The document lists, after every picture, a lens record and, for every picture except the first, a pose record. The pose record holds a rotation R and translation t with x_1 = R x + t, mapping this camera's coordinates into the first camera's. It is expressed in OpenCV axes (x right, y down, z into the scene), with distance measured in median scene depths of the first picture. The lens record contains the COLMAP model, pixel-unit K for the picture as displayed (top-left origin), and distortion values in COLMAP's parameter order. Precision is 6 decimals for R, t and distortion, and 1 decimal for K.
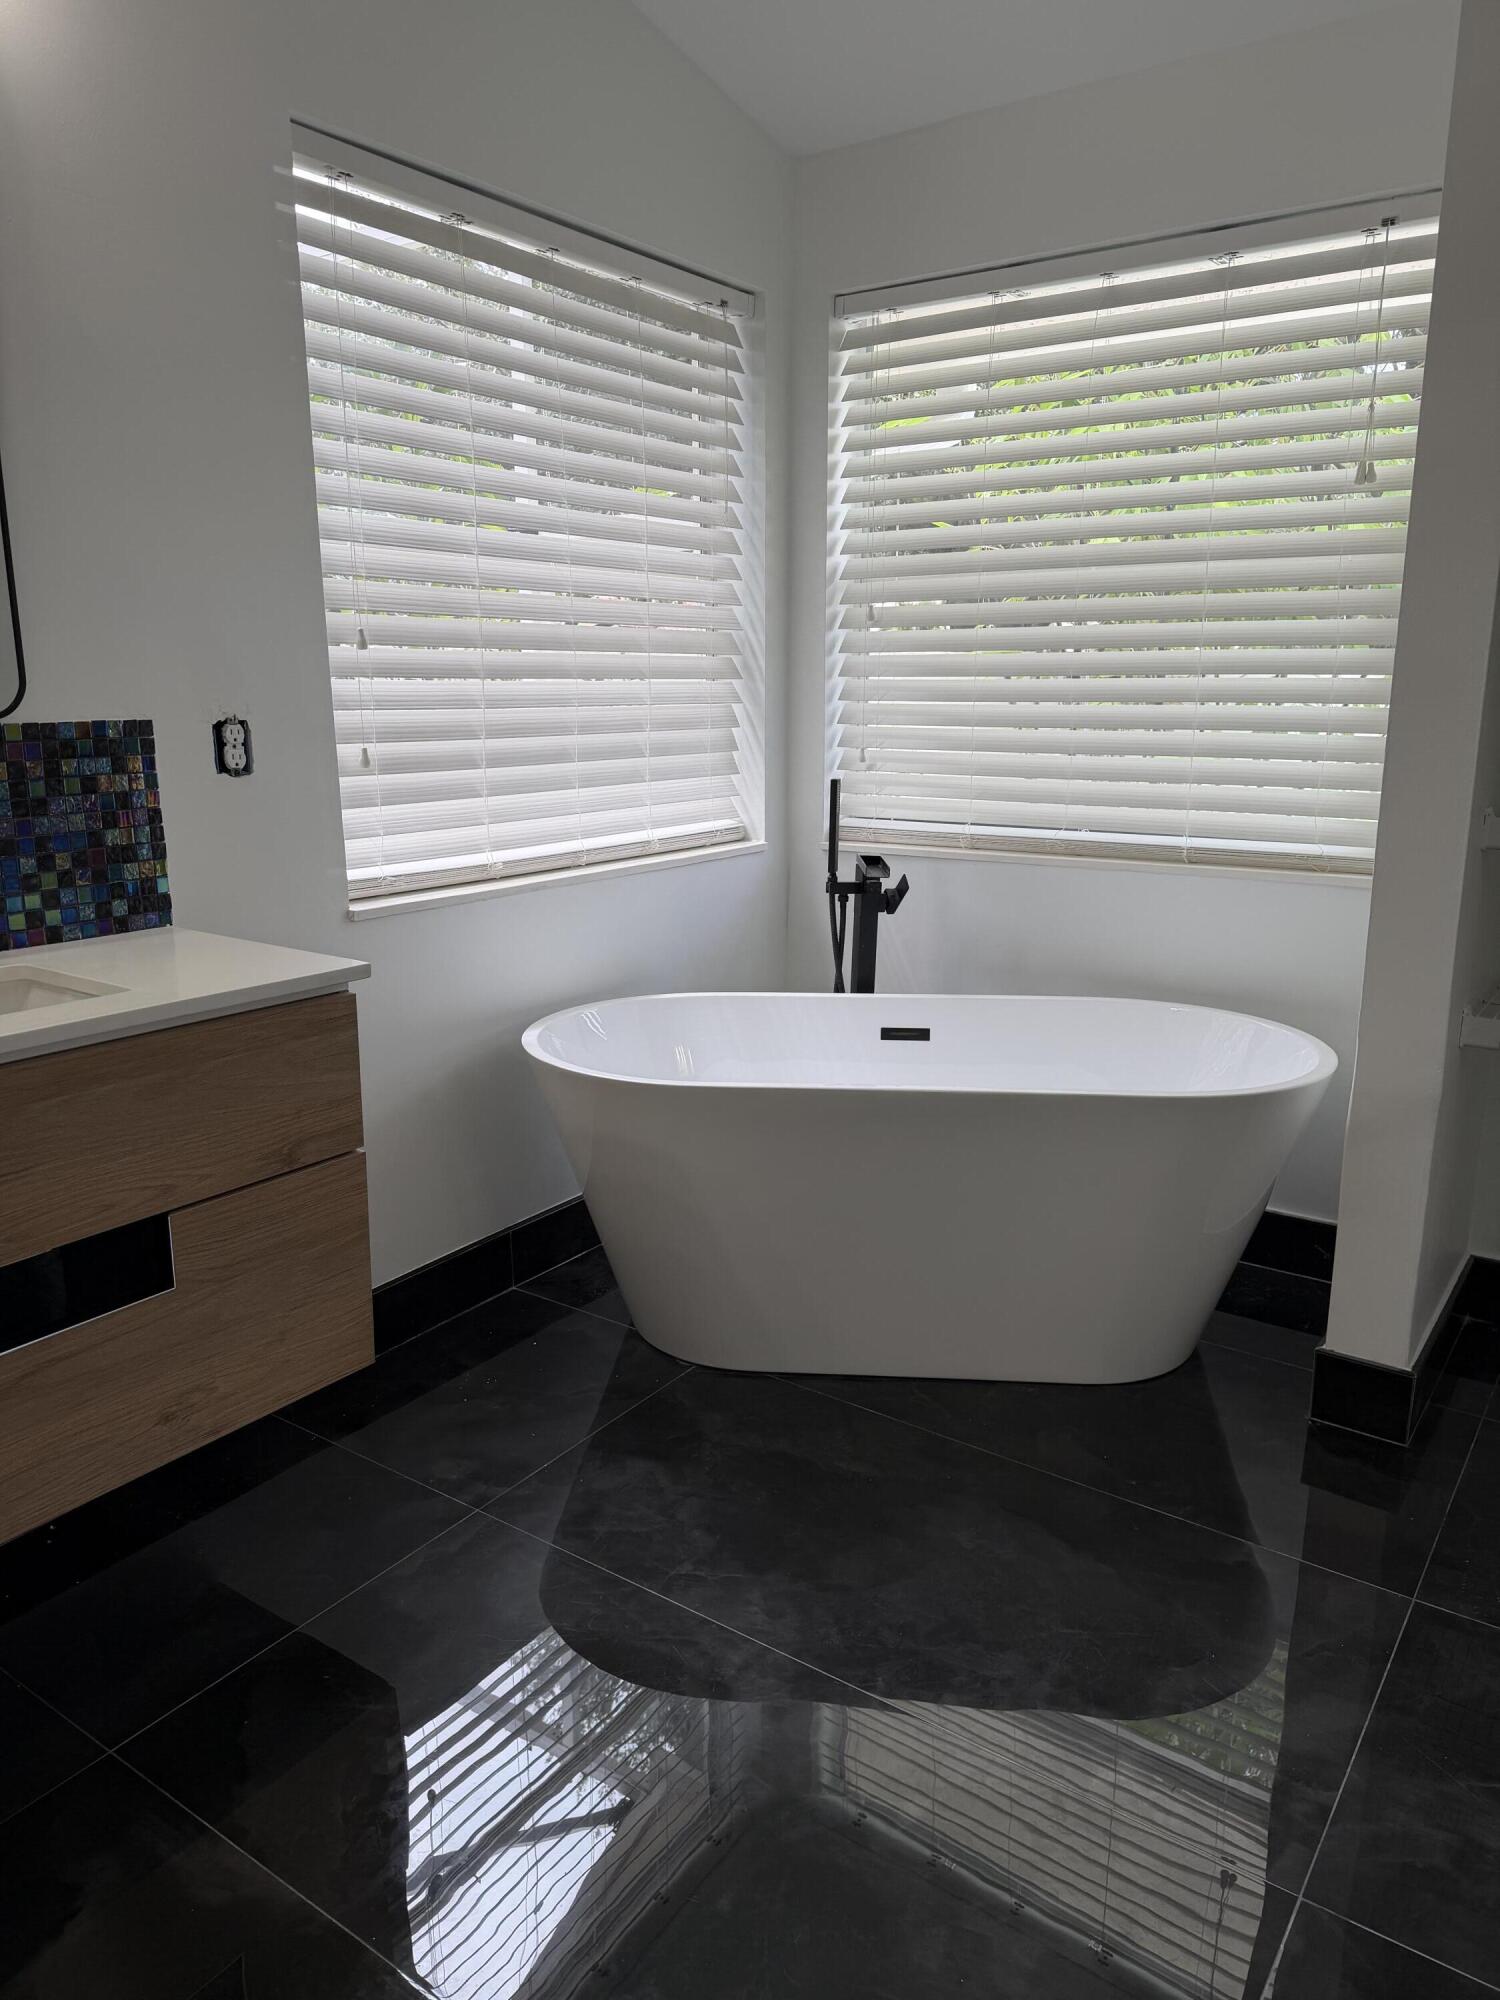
lens RADIAL K [[1384.0, 0, 711.6], [0, 1384.0, 1009.2], [0, 0, 1]] dist [0.160186, -0.377462]
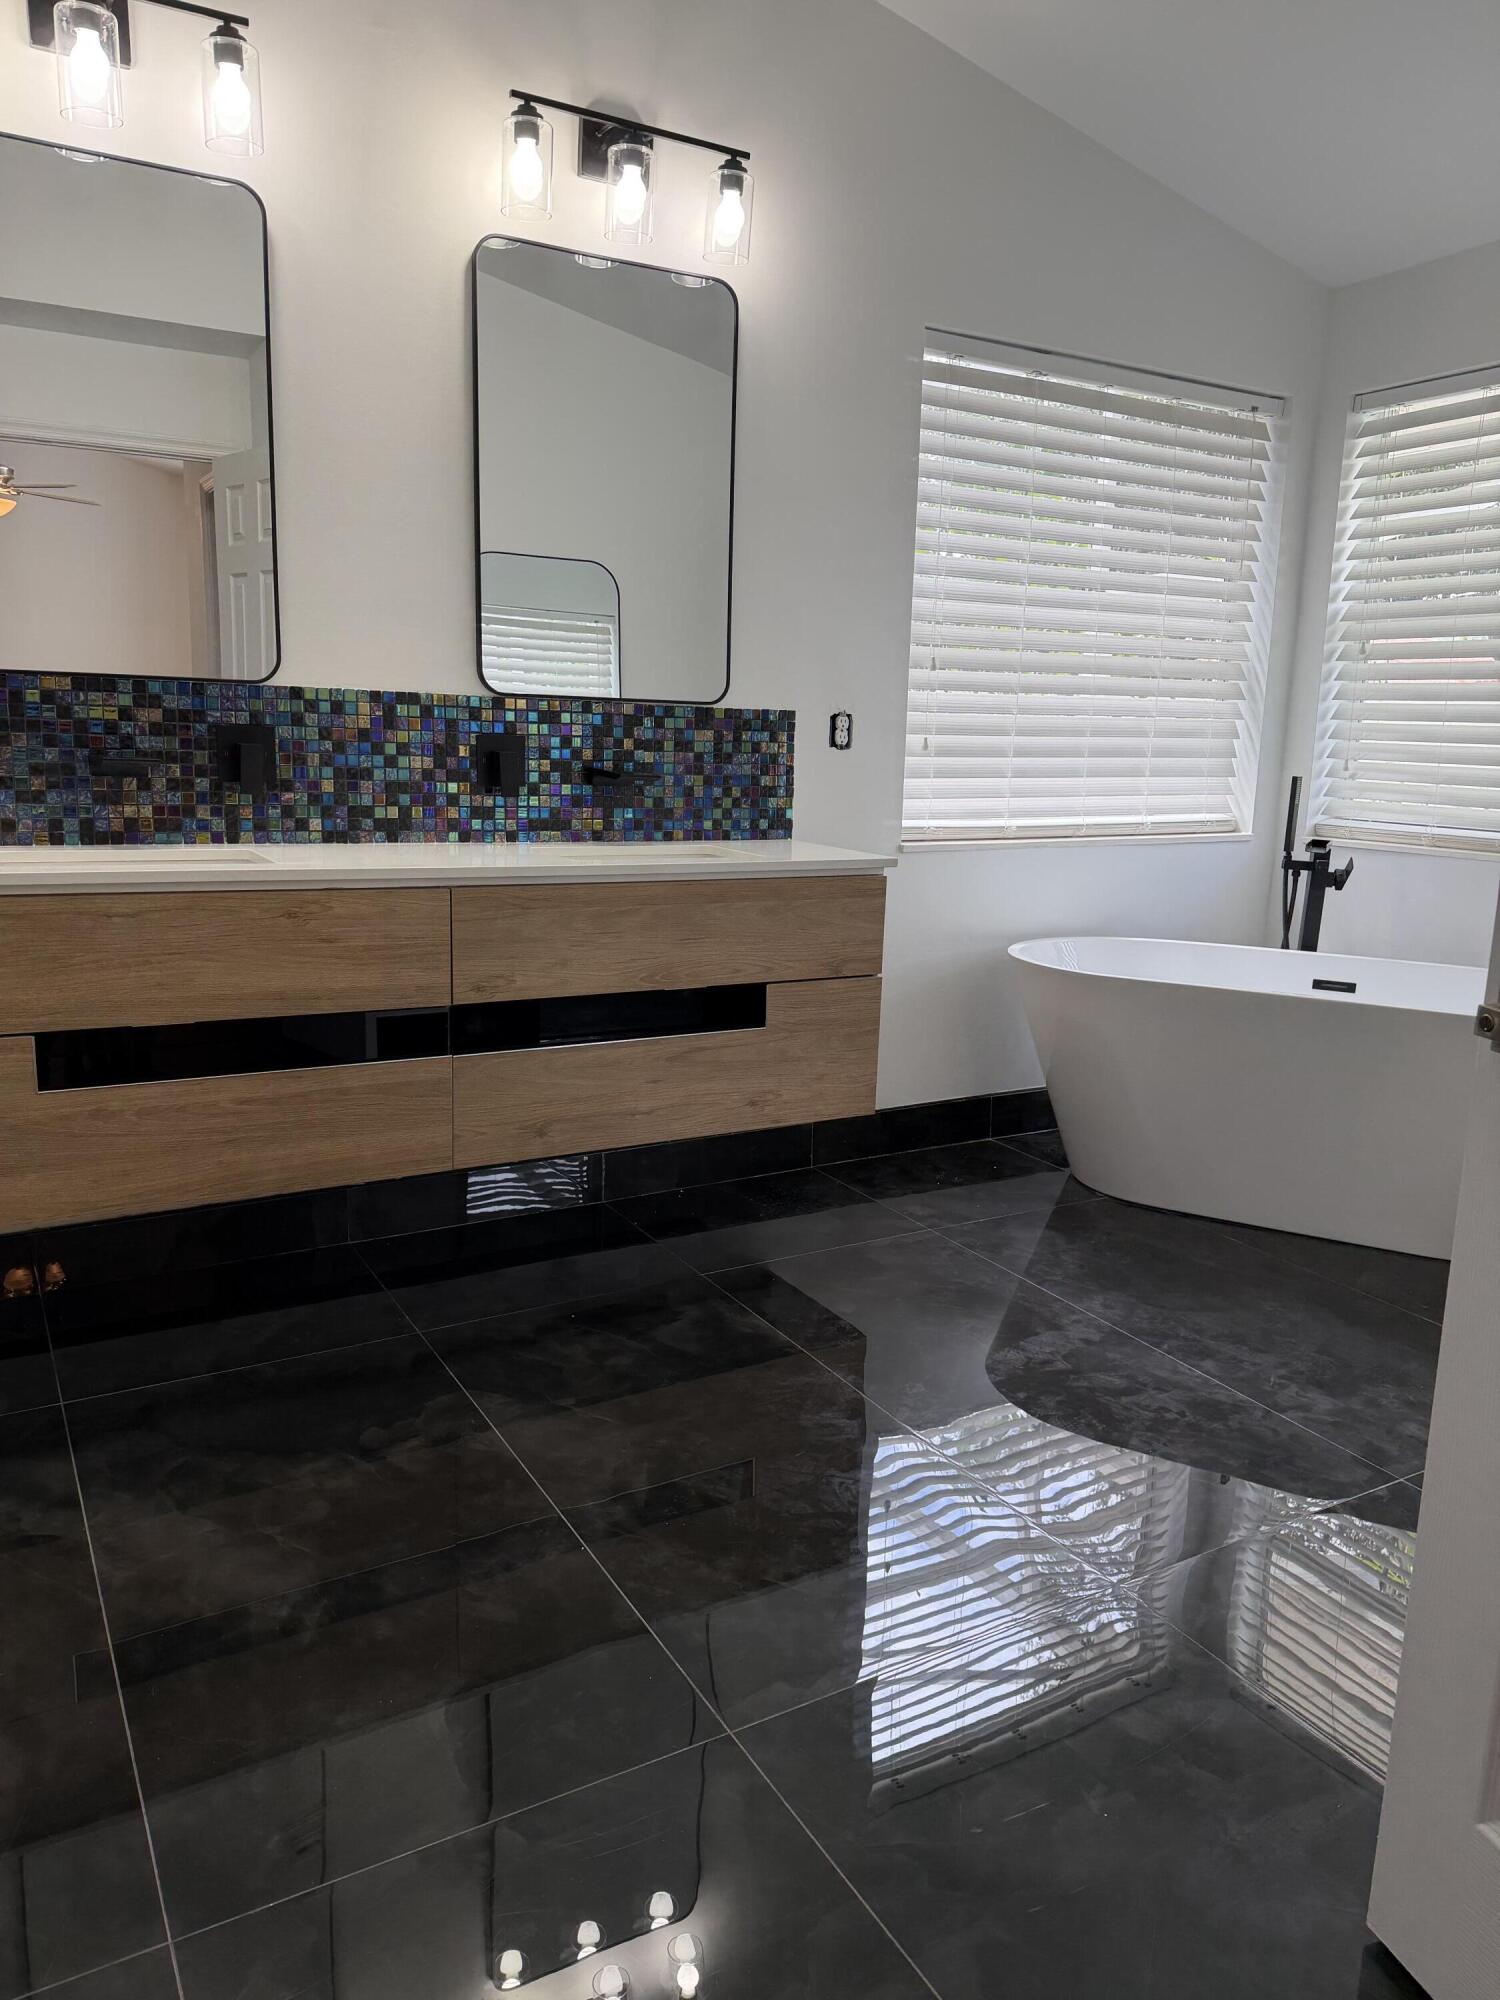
lens RADIAL K [[1404.7, 0, 739.5], [0, 1404.7, 1001.9], [0, 0, 1]] dist [0.161825, -0.269002]
pose [[0.911289, 0.105970, -0.397897, 0.221693], [-0.122271, 0.992372, -0.015739, 0.155622], [0.393194, 0.062994, 0.917295, -0.488404]]
